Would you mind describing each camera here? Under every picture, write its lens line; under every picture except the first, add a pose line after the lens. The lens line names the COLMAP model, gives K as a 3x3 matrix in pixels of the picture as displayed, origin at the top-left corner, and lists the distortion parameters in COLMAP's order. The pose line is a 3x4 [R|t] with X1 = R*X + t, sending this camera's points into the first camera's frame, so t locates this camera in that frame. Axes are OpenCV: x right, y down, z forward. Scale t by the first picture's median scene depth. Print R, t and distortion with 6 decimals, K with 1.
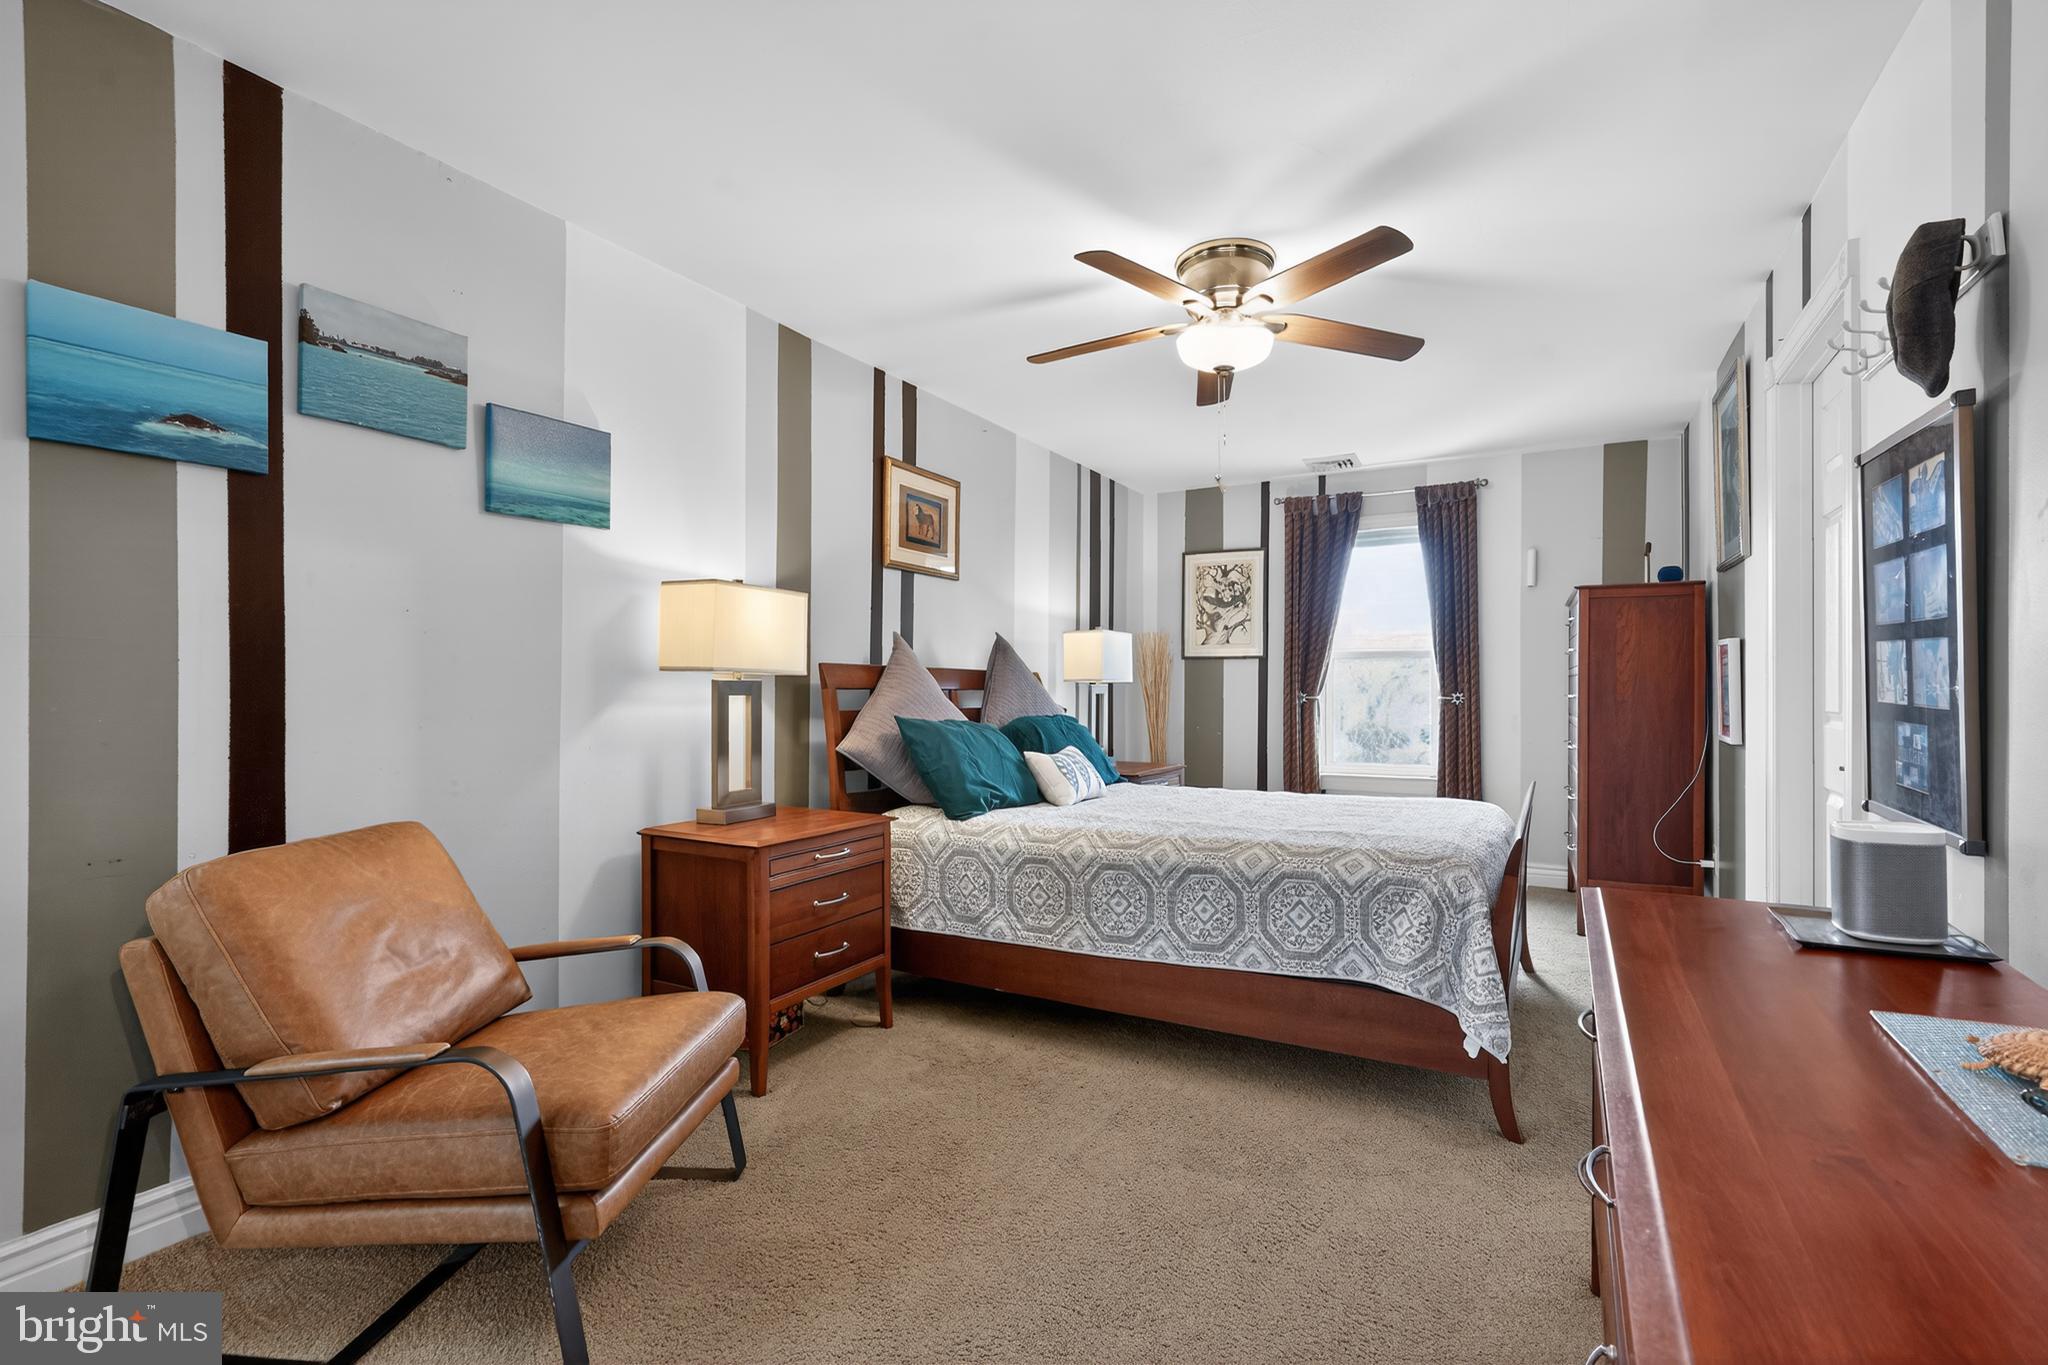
lens RADIAL K [[932.3, 0, 1021.3], [0, 932.3, 690.7], [0, 0, 1]] dist [-0.007114, 0.001621]
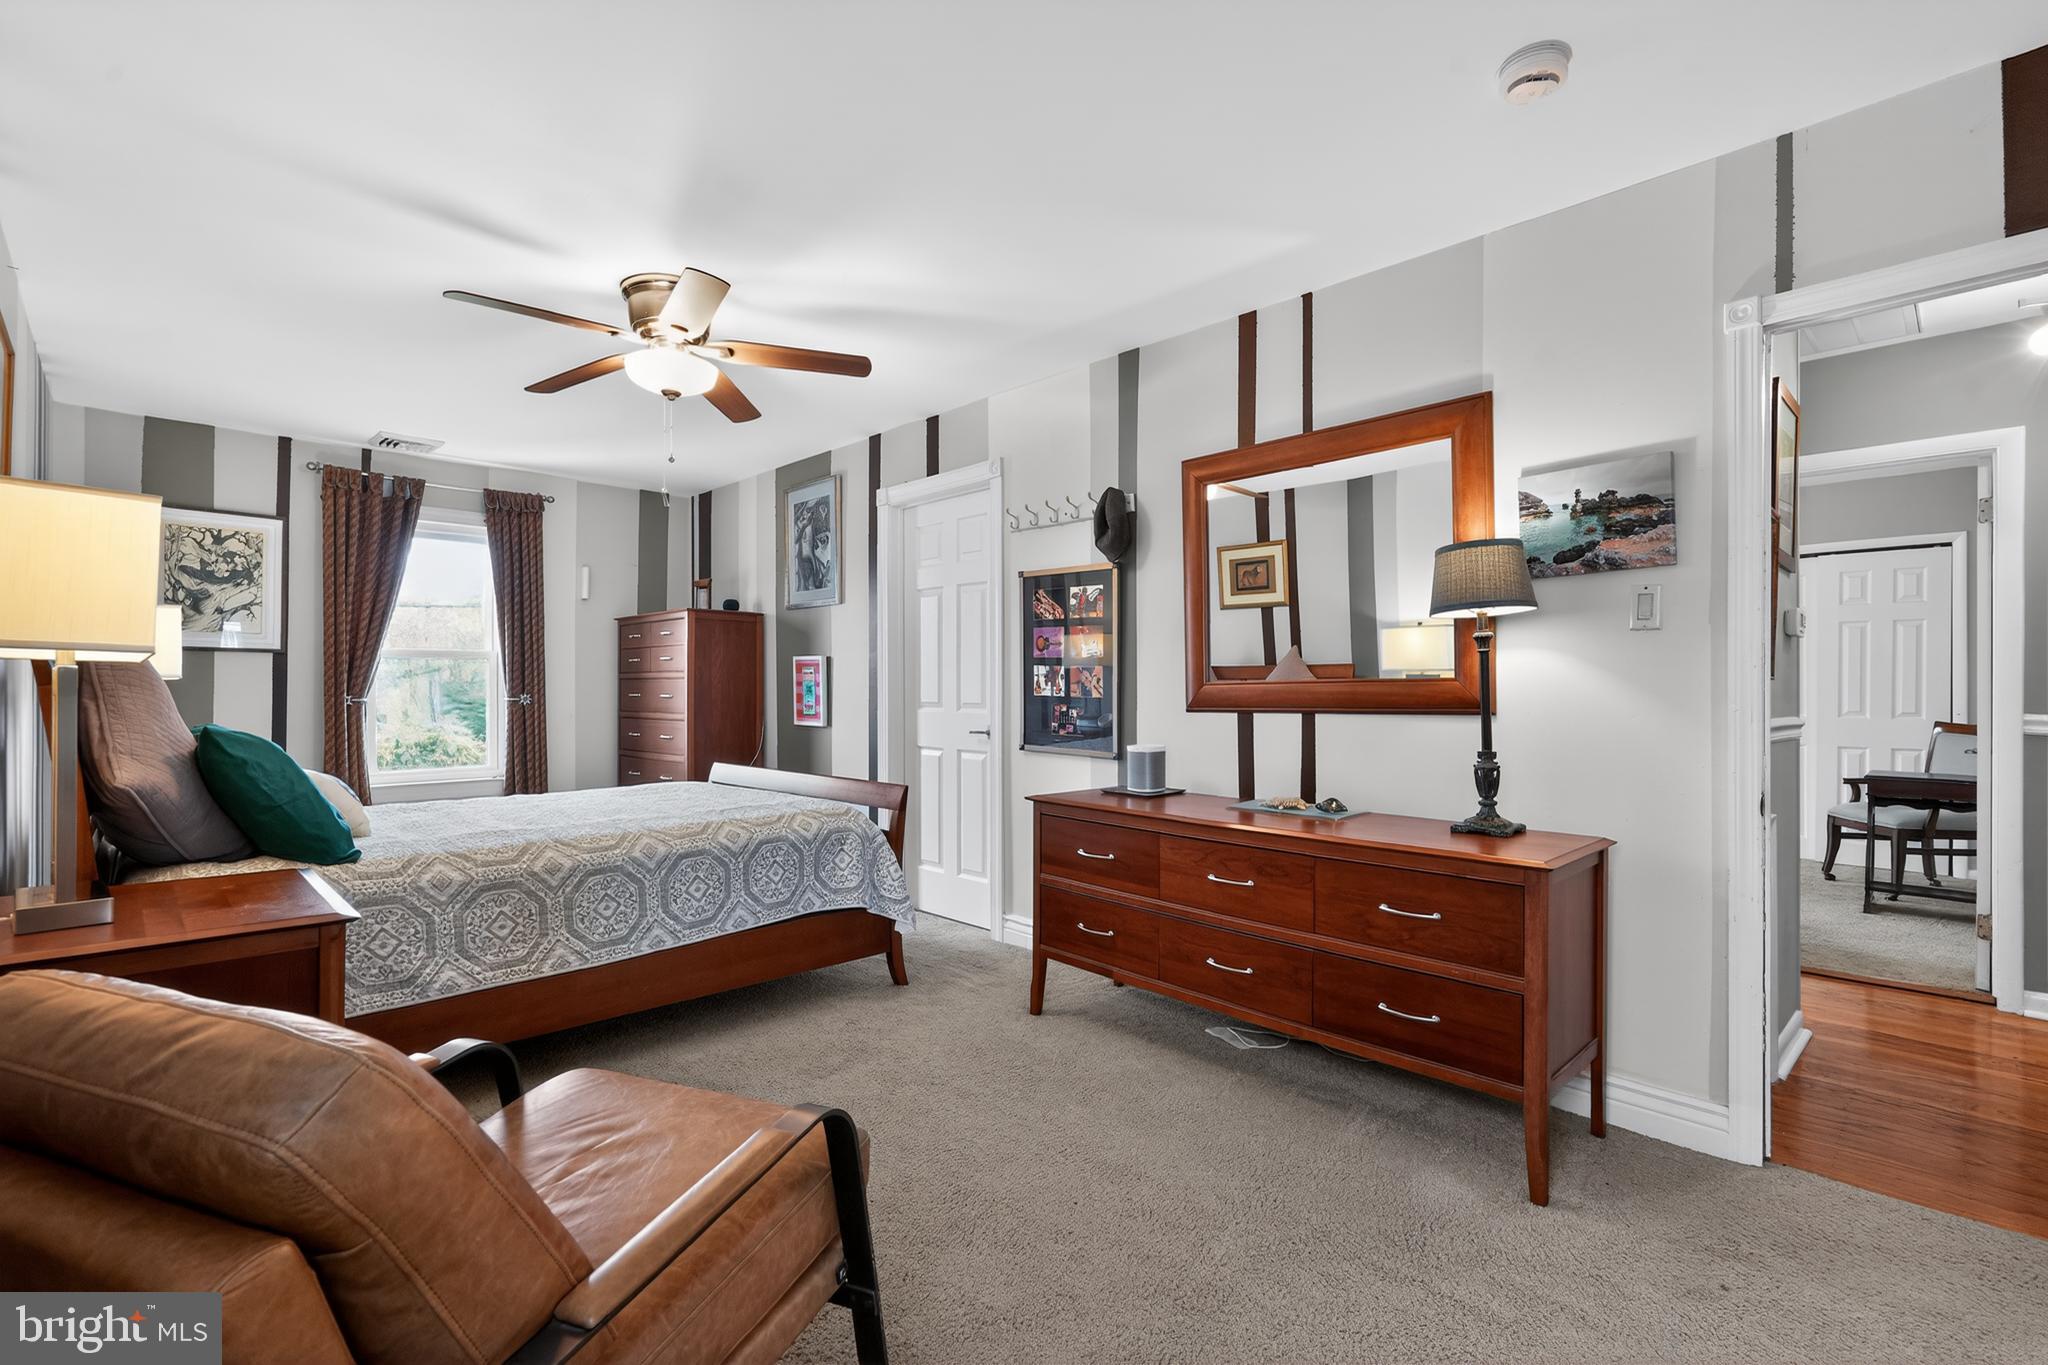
lens RADIAL K [[932.3, 0, 1031.1], [0, 932.3, 685.3], [0, 0, 1]] dist [-0.007114, 0.001621]
pose [[0.276875, 0.006830, 0.960882, -0.609173], [0.002556, 0.999966, -0.007844, 0.003910], [-0.960902, 0.004628, 0.276849, 0.258338]]
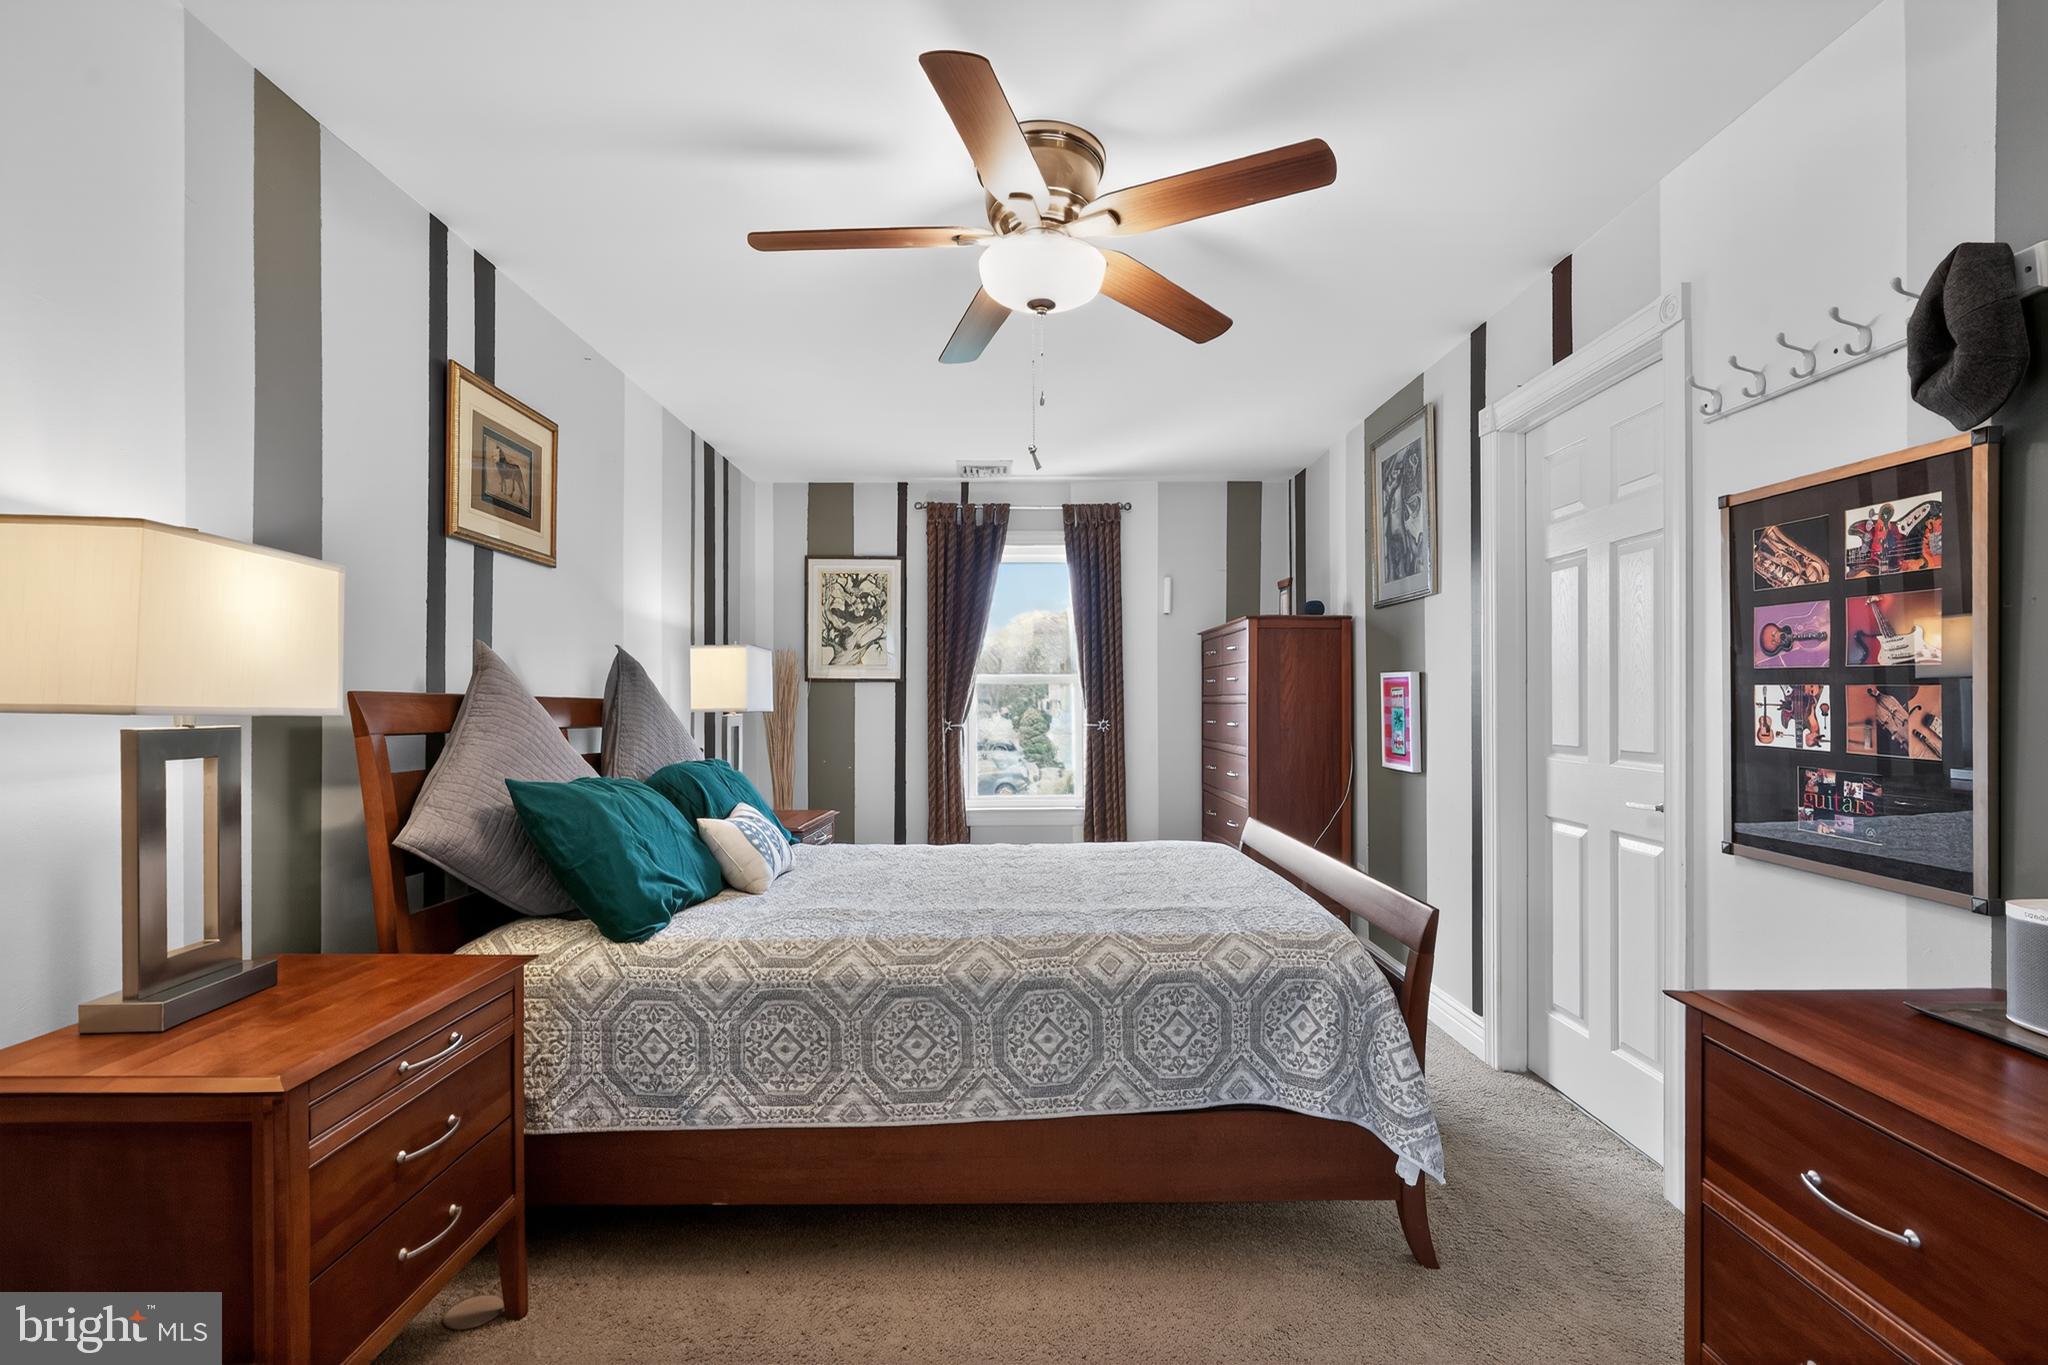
lens RADIAL K [[932.3, 0, 1022.5], [0, 932.3, 709.5], [0, 0, 1]] dist [-0.007114, 0.001621]
pose [[0.867762, -0.005339, 0.496951, -0.145633], [0.004262, 0.999985, 0.003302, -0.019145], [-0.496961, -0.000747, 0.867772, 0.309628]]
